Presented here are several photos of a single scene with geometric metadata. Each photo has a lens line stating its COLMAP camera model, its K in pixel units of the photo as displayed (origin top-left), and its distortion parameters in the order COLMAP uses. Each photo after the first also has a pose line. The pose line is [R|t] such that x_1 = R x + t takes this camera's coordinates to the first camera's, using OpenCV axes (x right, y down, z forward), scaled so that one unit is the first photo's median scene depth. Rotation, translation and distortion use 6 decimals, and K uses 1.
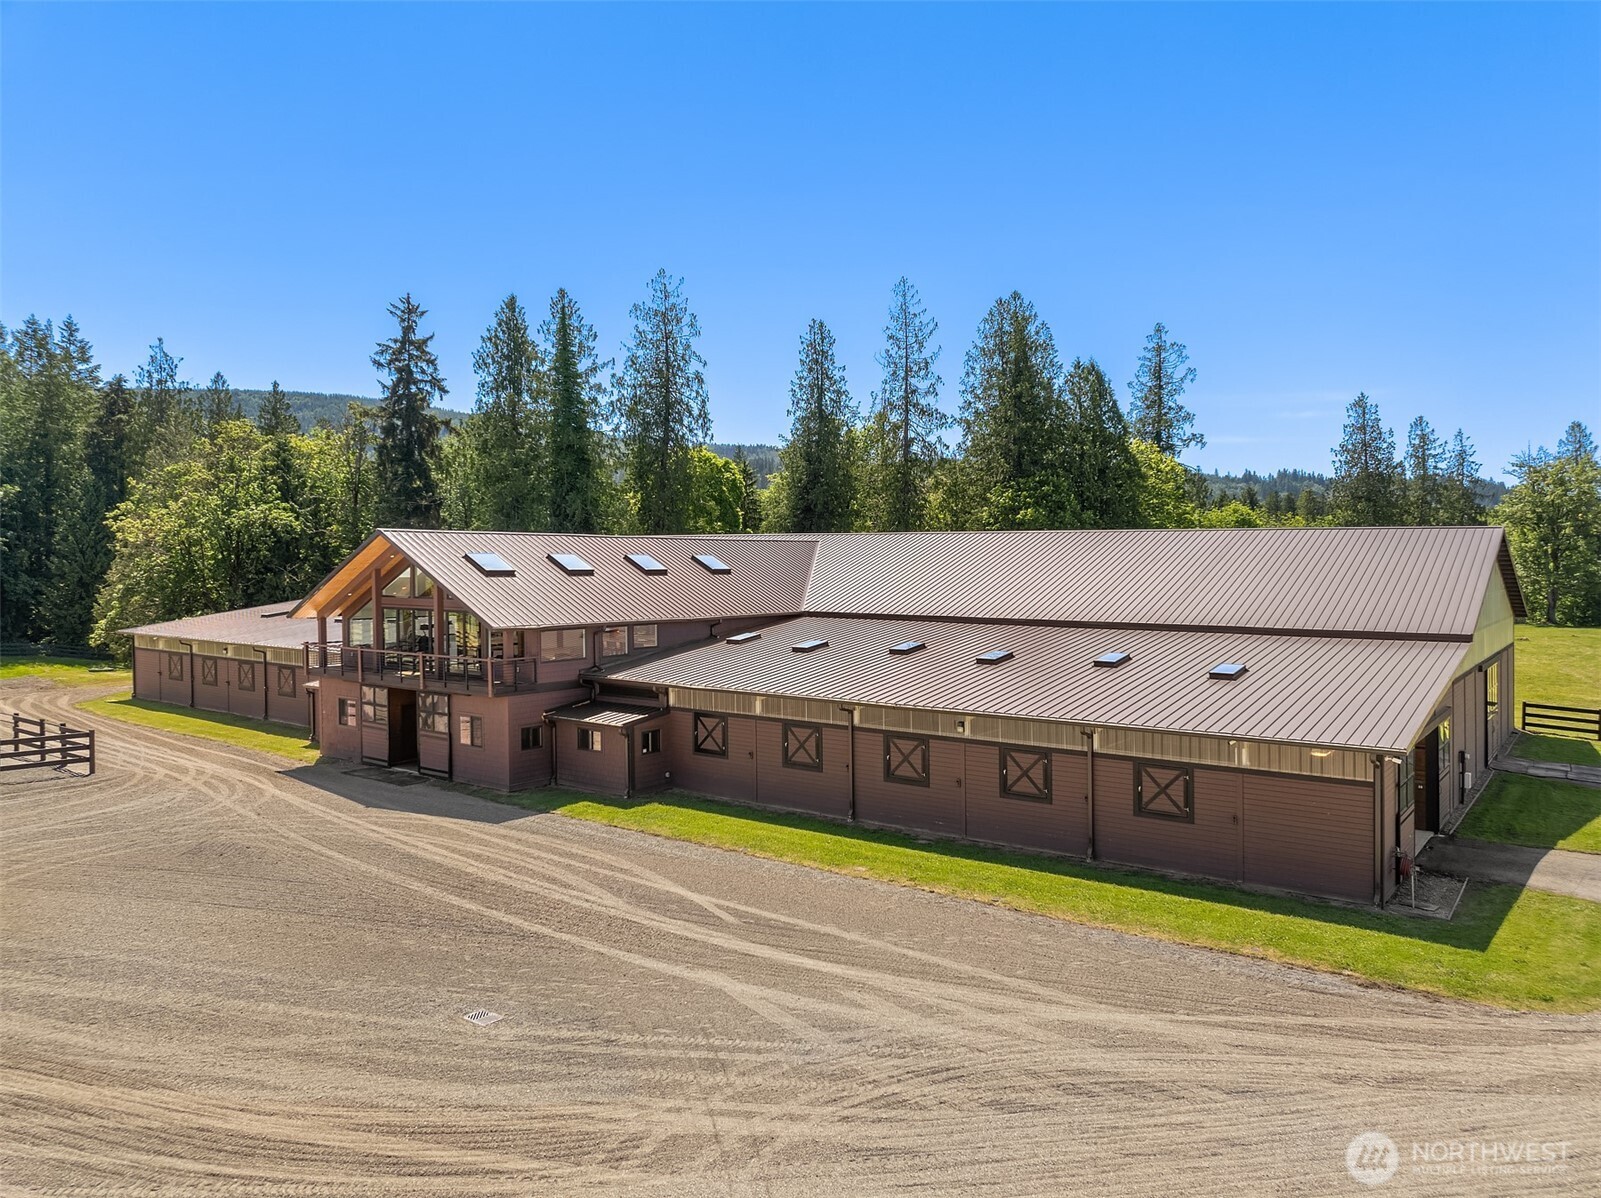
lens RADIAL K [[1113.7, 0, 800.5], [0, 1113.7, 599.0], [0, 0, 1]] dist [-0.010017, -0.044921]
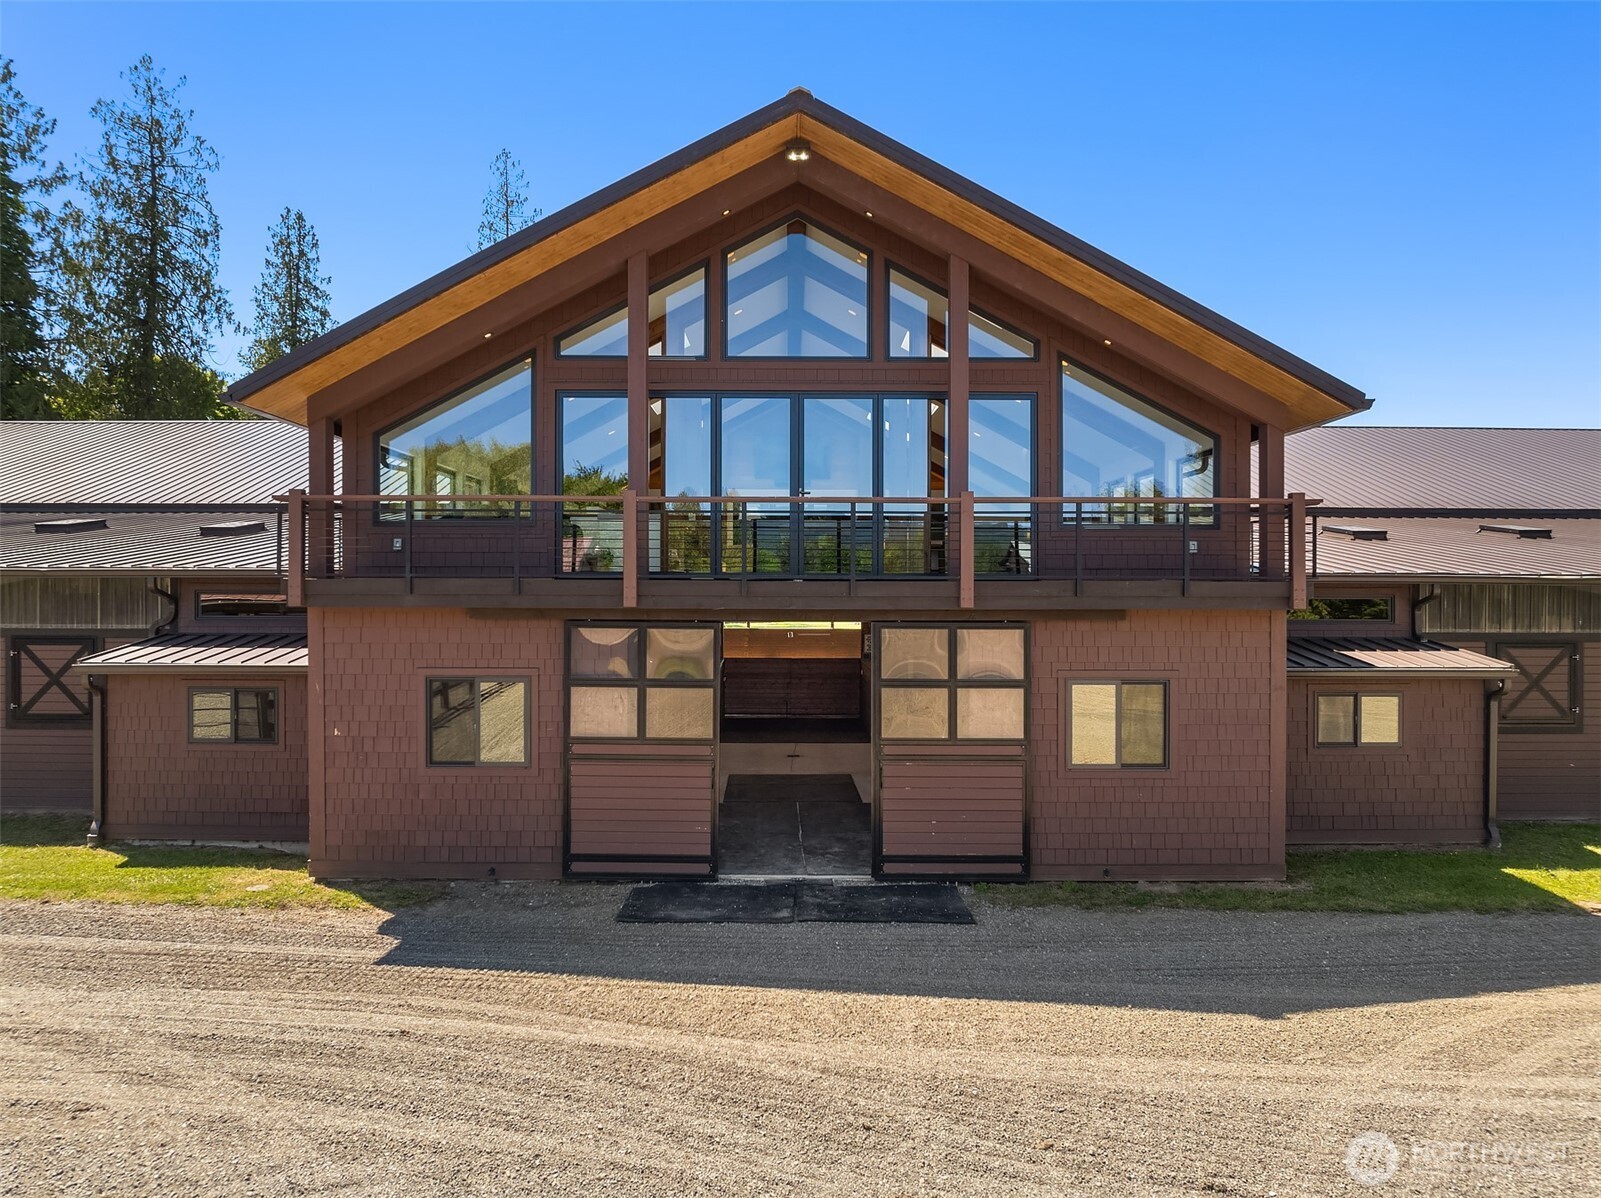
lens RADIAL K [[1113.7, 0, 800.5], [0, 1113.7, 599.0], [0, 0, 1]] dist [-0.010017, -0.044921]
pose [[0.806231, -0.001466, 0.591600, -0.535301], [0.007810, 0.999936, -0.008165, 0.076221], [-0.591550, 0.011203, 0.806191, 0.729151]]
